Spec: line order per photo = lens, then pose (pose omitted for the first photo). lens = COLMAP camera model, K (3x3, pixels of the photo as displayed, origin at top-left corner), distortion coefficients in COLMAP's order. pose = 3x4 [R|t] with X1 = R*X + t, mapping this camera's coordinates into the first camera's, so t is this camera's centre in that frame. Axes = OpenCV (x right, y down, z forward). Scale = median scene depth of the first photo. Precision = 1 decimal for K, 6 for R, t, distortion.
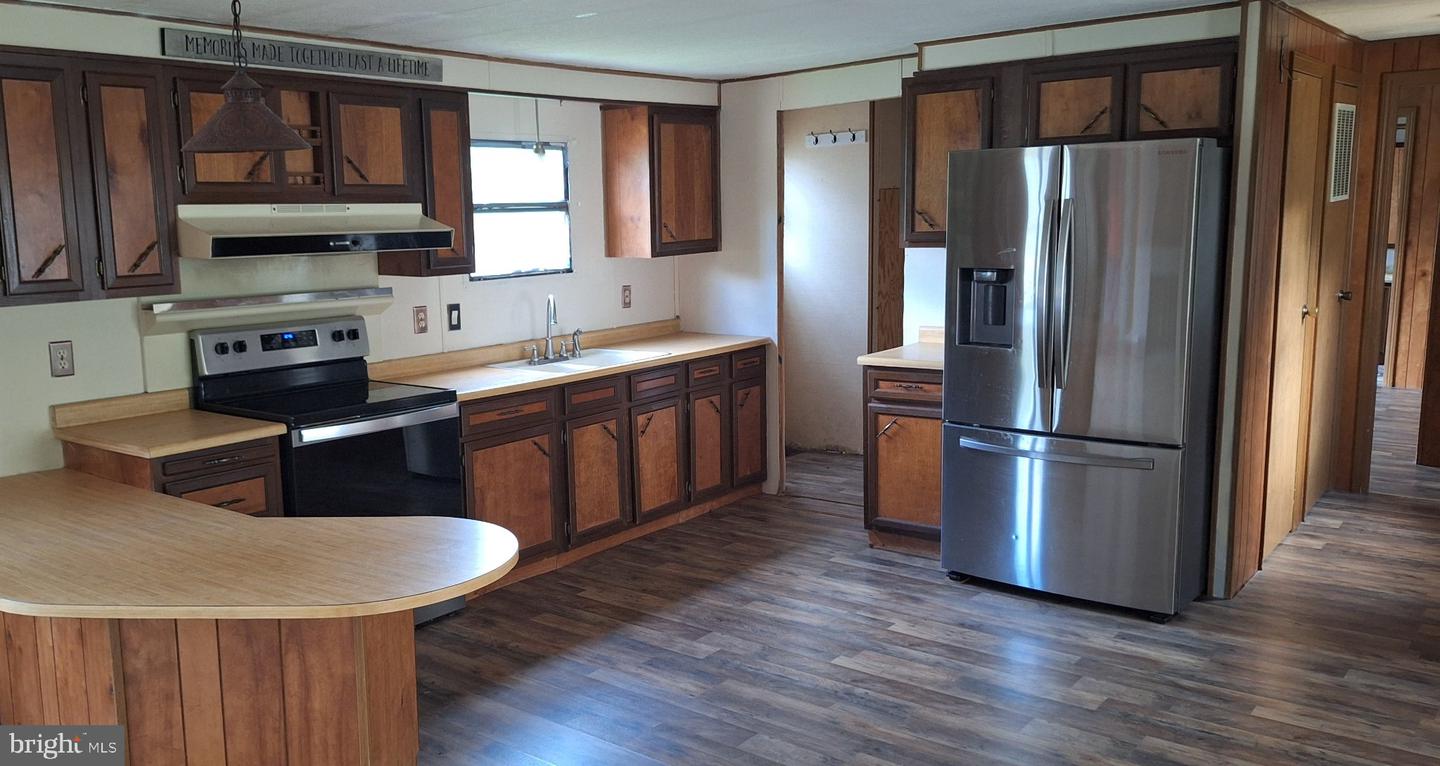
lens RADIAL K [[1149.0, 0, 628.8], [0, 1149.0, 387.7], [0, 0, 1]] dist [0.103157, -0.113362]
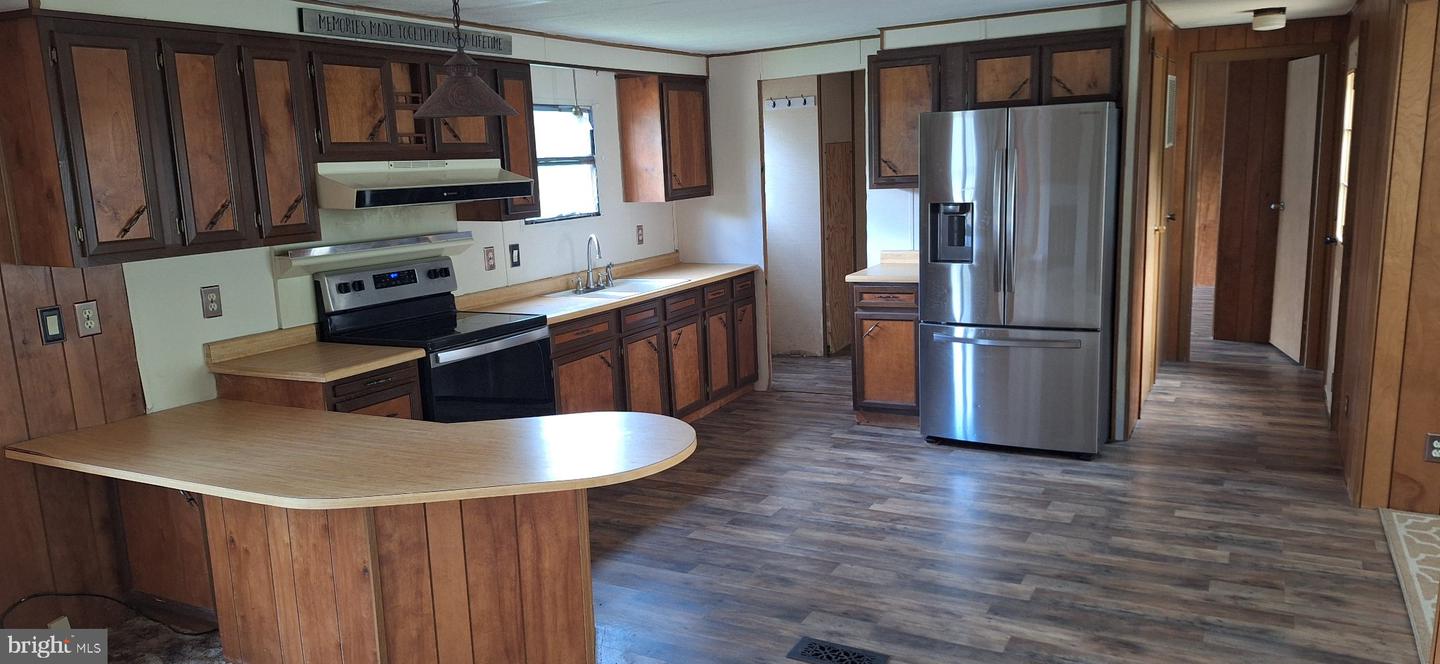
lens RADIAL K [[988.6, 0, 737.3], [0, 988.6, 332.2], [0, 0, 1]] dist [0.141651, -0.177711]
pose [[0.976479, -0.051877, 0.209277, -0.162322], [0.048472, 0.998596, 0.021368, 0.006860], [-0.210091, -0.010721, 0.977623, -0.048379]]
